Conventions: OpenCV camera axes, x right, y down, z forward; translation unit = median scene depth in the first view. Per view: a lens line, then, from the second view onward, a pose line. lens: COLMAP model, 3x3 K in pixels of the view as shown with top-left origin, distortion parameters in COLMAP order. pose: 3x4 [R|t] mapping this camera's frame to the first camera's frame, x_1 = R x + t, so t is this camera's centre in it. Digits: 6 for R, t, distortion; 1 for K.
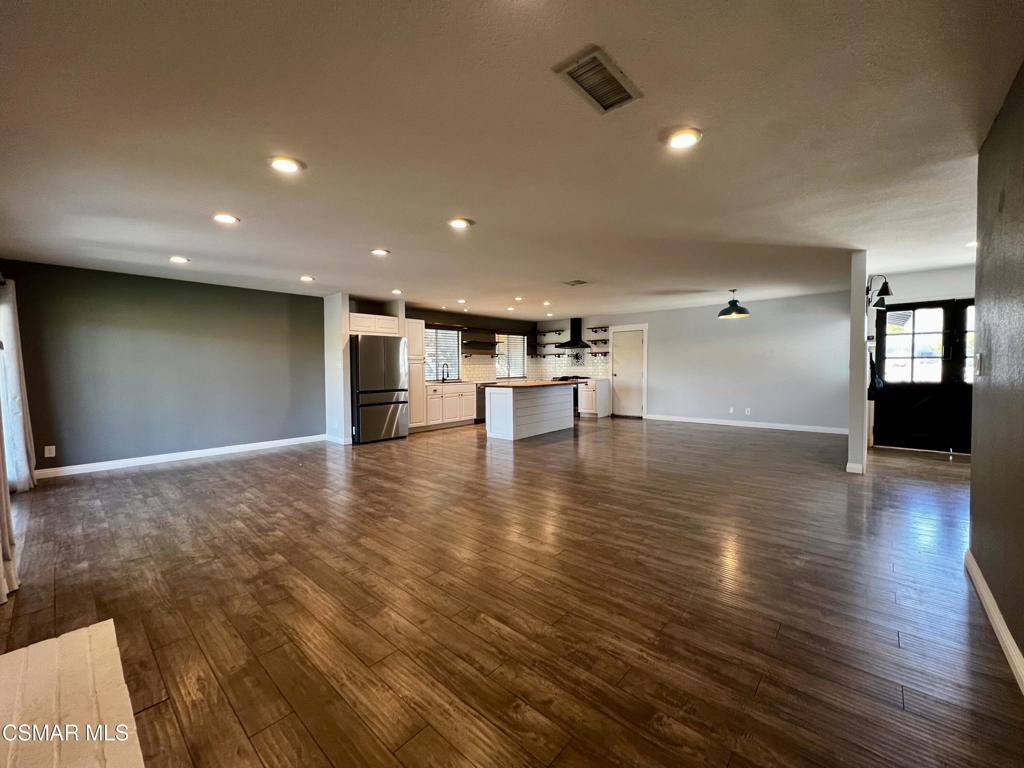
lens RADIAL K [[410.9, 0, 508.9], [0, 410.9, 381.9], [0, 0, 1]] dist [-0.000243, -0.000160]
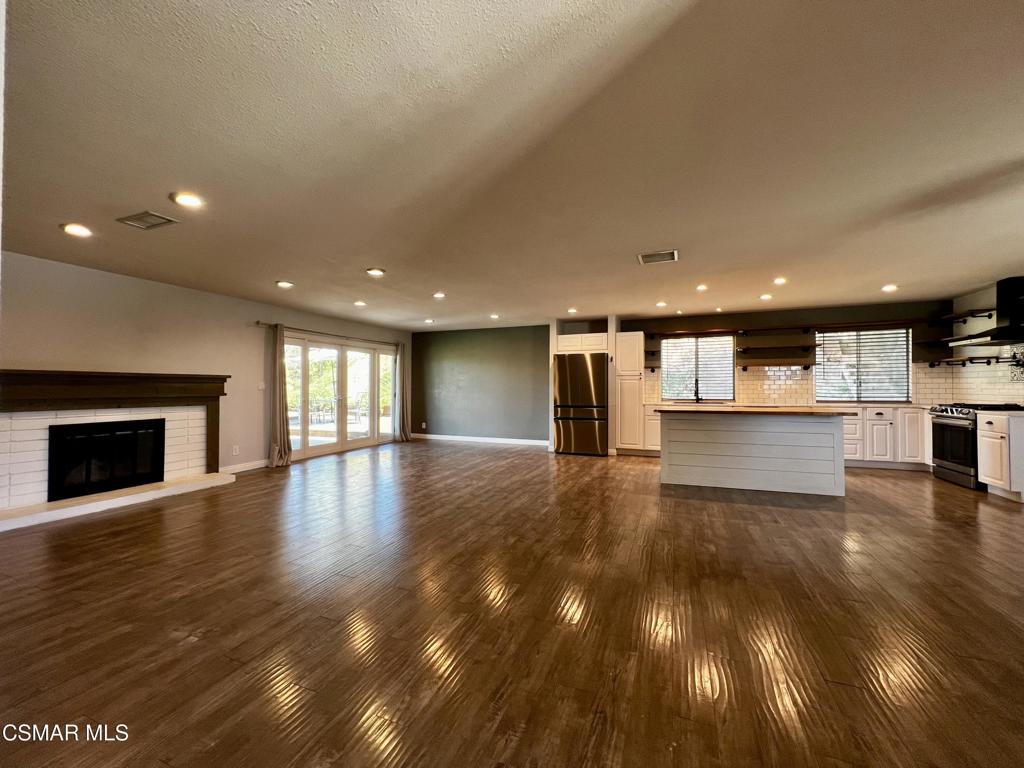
lens RADIAL K [[410.9, 0, 508.9], [0, 410.9, 381.9], [0, 0, 1]] dist [-0.000243, -0.000160]
pose [[0.338692, 0.001838, -0.940896, 0.454577], [-0.034537, 0.999348, -0.010480, -0.017310], [0.940263, 0.036045, 0.338535, 0.357894]]
